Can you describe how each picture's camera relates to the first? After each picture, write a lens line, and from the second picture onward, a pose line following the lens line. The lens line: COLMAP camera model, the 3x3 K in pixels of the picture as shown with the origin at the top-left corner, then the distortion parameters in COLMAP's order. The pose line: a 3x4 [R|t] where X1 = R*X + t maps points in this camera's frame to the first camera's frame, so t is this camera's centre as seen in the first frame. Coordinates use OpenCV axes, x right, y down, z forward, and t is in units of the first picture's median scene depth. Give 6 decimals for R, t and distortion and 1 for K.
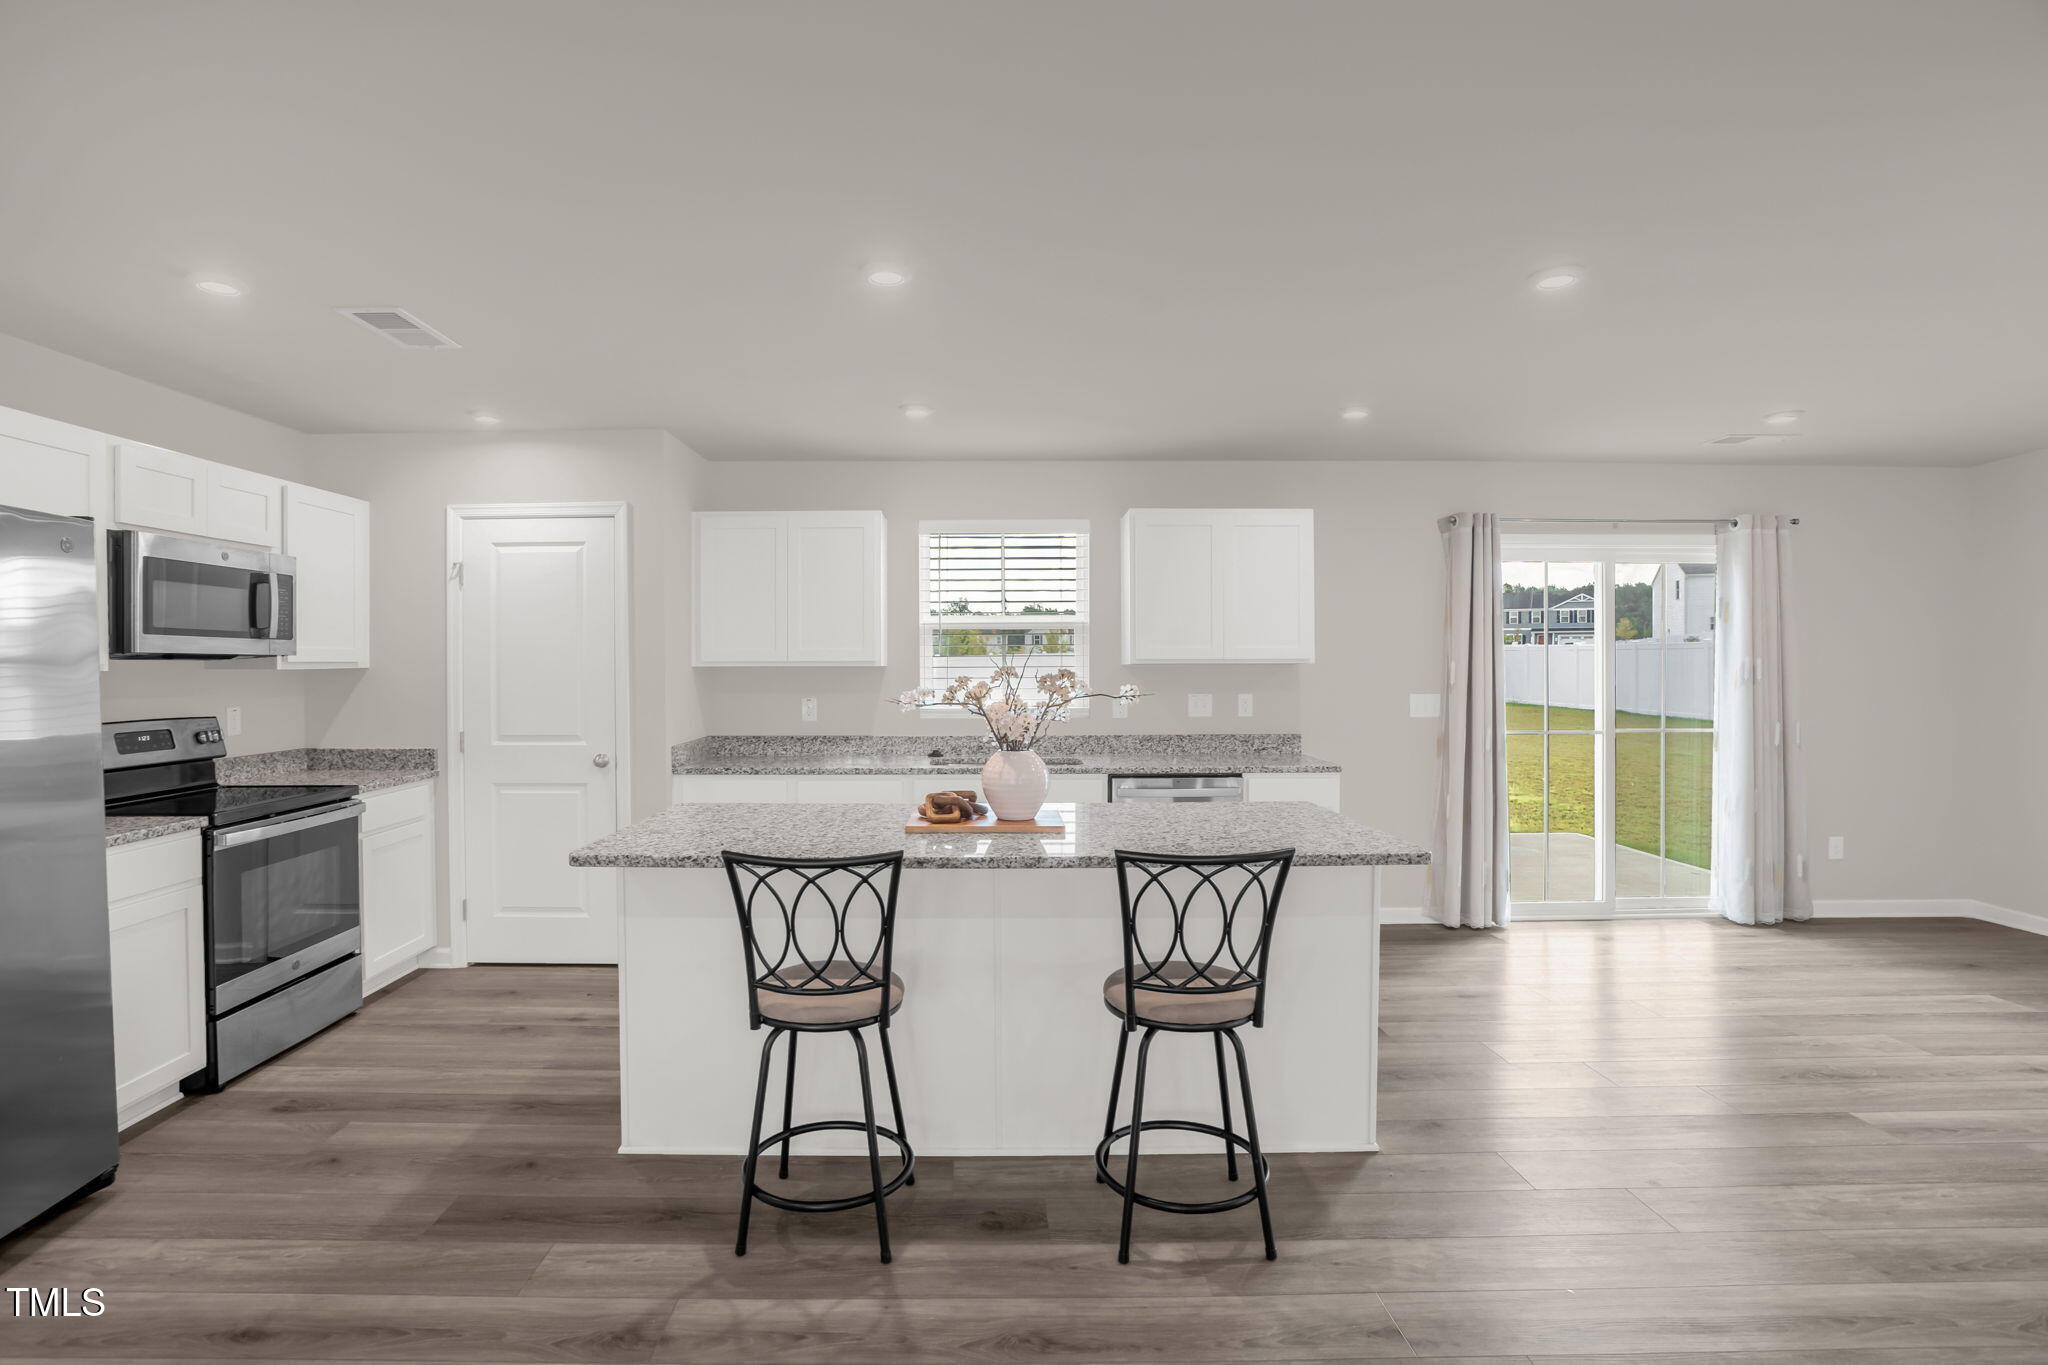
lens RADIAL K [[973.8, 0, 968.0], [0, 973.8, 683.7], [0, 0, 1]] dist [-0.040631, 0.000752]
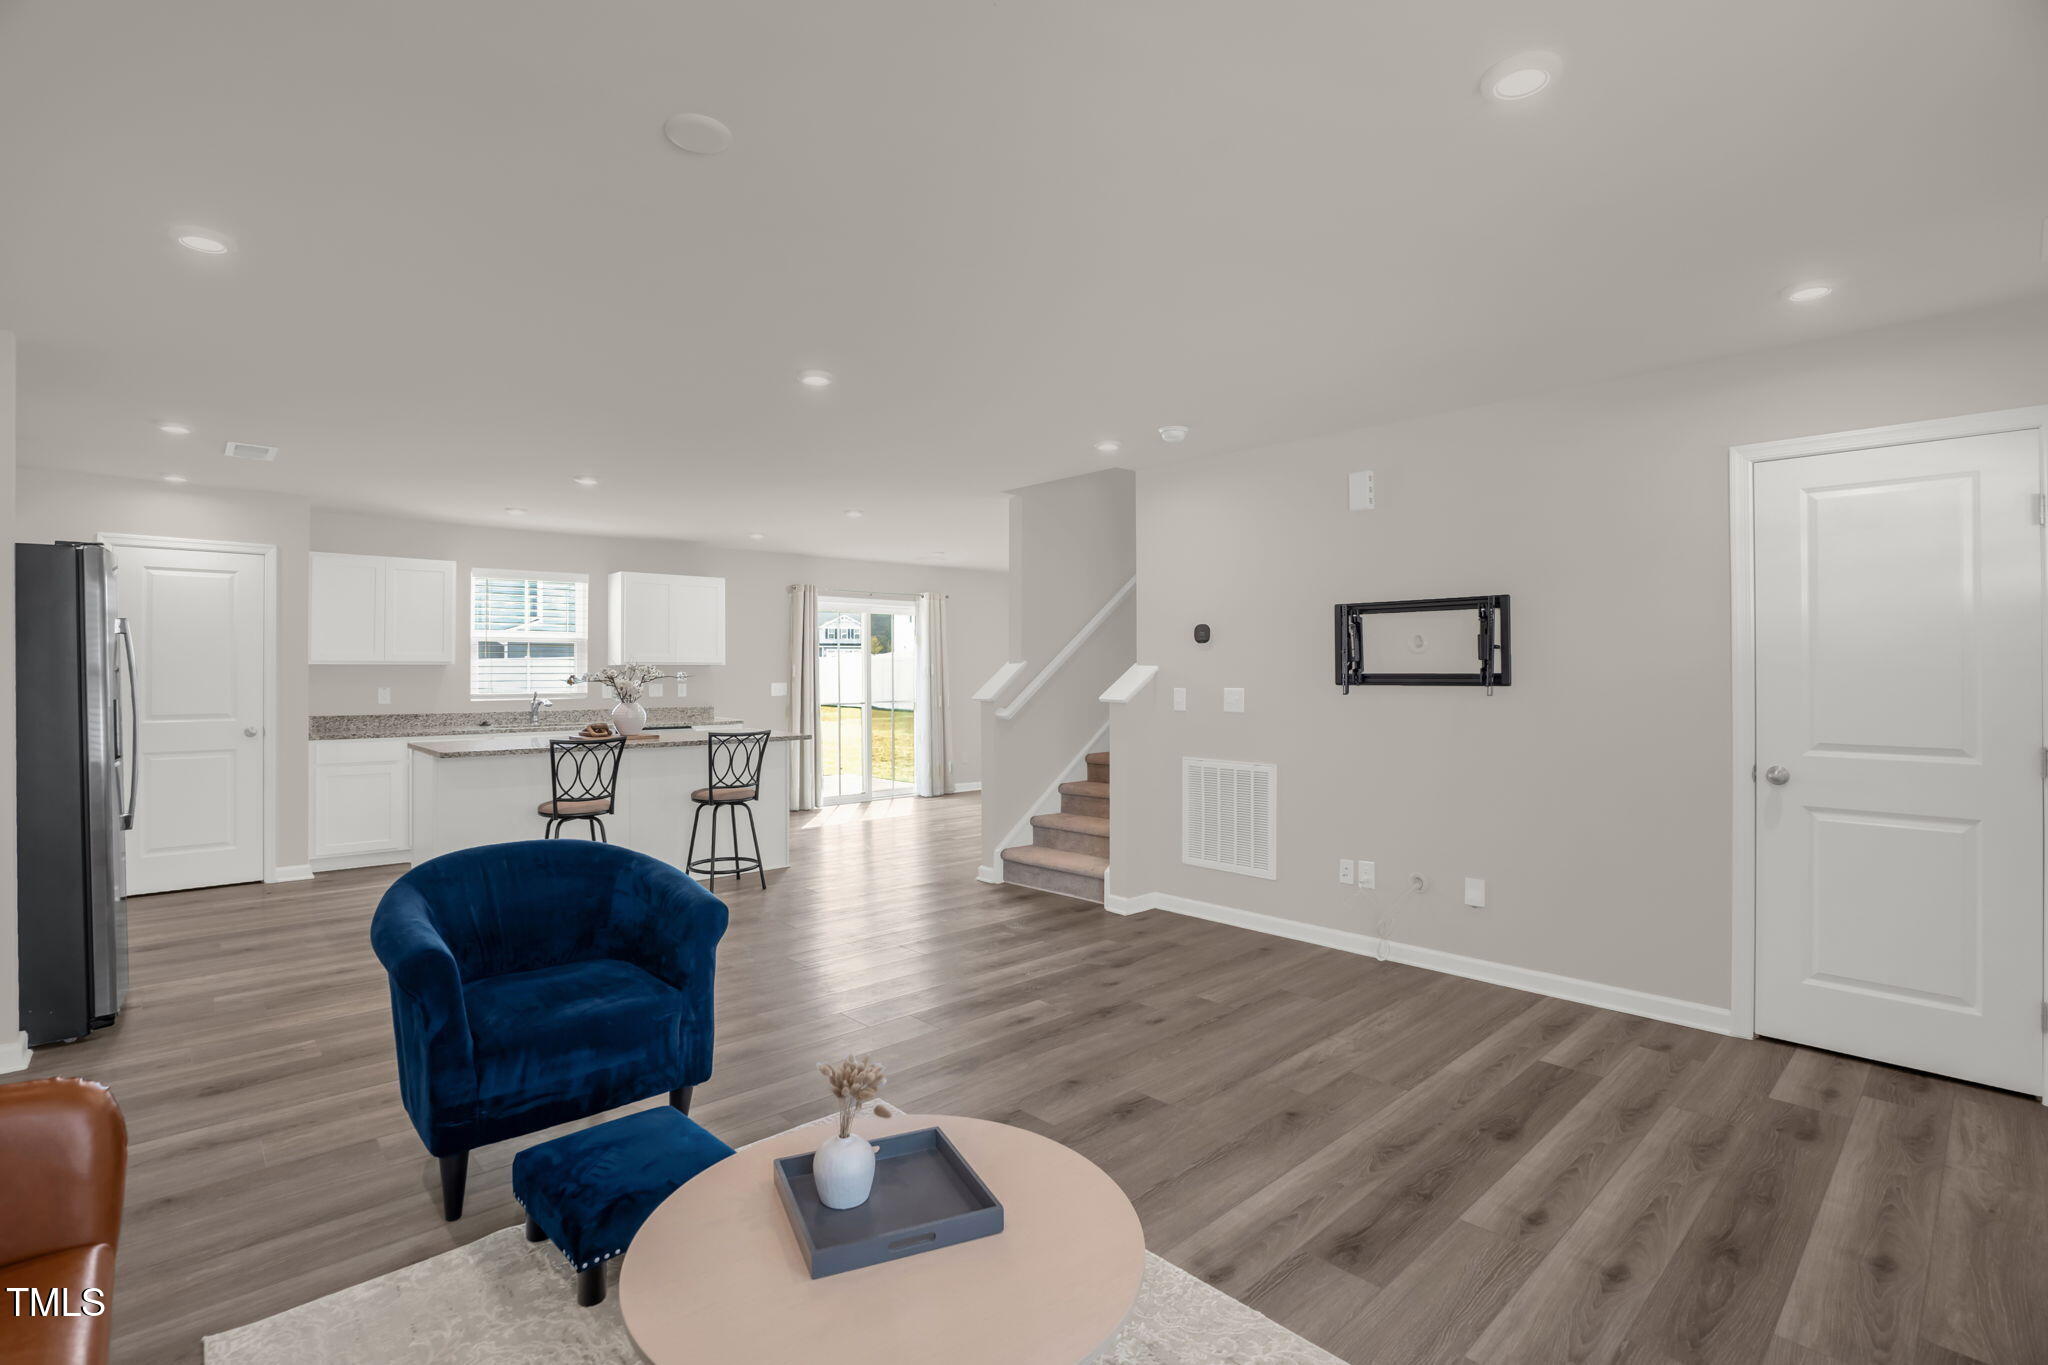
lens RADIAL K [[963.1, 0, 1012.5], [0, 963.1, 666.3], [0, 0, 1]] dist [-0.062449, 0.023697]
pose [[0.735756, 0.007172, 0.677209, -0.475566], [0.011873, 0.999654, -0.023486, 0.030569], [-0.677143, 0.025321, 0.735416, -0.695197]]
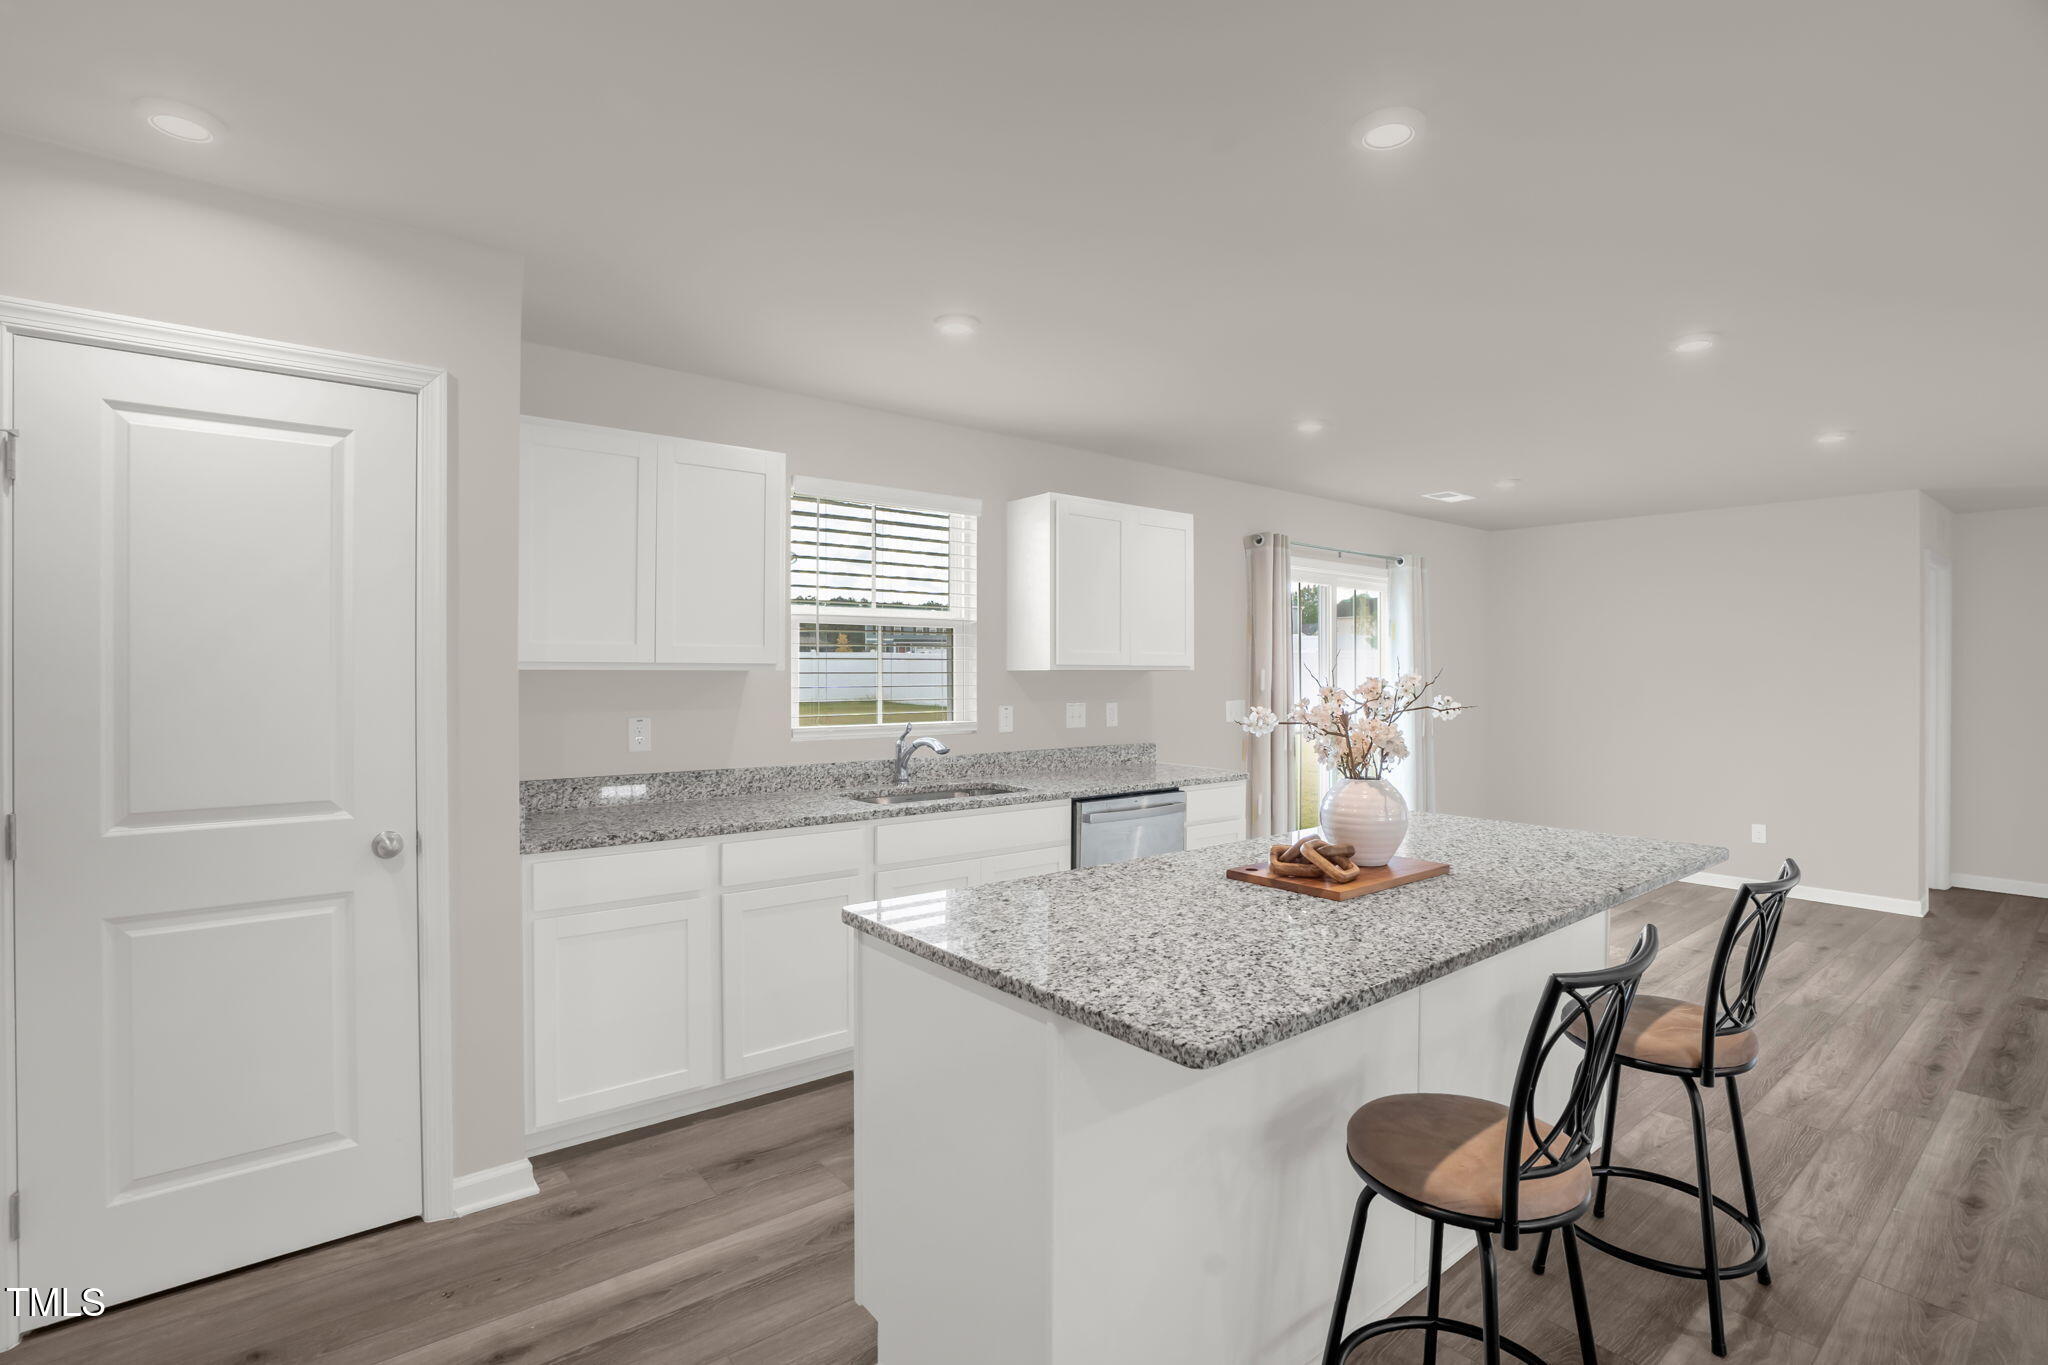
lens RADIAL K [[985.4, 0, 1024.0], [0, 985.4, 682.5], [0, 0, 1]] dist [-0.021251, 0.000703]
pose [[0.768521, -0.000377, 0.639825, -0.448783], [0.001057, 0.999999, -0.000680, -0.009529], [-0.639824, 0.001199, 0.768521, 0.357705]]
